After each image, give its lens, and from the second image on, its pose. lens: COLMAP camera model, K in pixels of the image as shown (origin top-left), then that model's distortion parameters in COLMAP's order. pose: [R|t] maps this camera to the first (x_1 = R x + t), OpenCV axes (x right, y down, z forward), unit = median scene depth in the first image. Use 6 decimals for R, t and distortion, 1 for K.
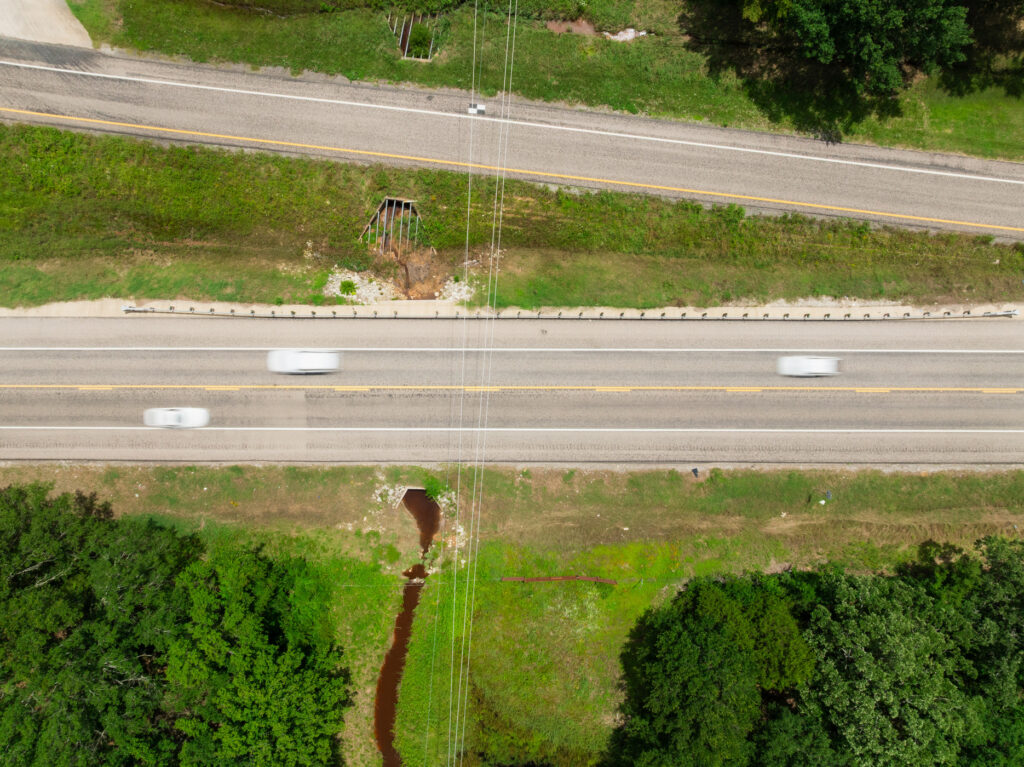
lens RADIAL K [[728.0, 0, 512.0], [0, 728.0, 383.5], [0, 0, 1]] dist [-0.025273, -0.000256]
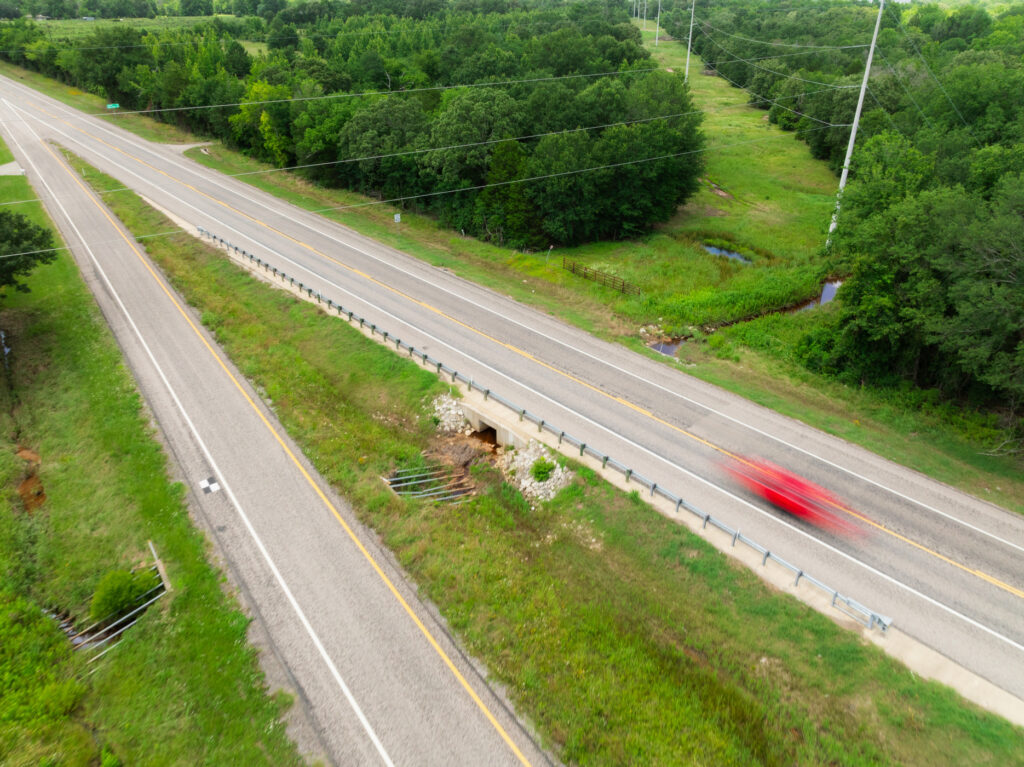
lens RADIAL K [[728.0, 0, 512.0], [0, 728.0, 383.5], [0, 0, 1]] dist [-0.025273, -0.000256]
pose [[-0.668451, -0.347147, 0.657770, -0.627101], [0.743511, -0.334585, 0.579003, -0.520834], [0.019081, 0.876095, 0.481761, 0.605718]]
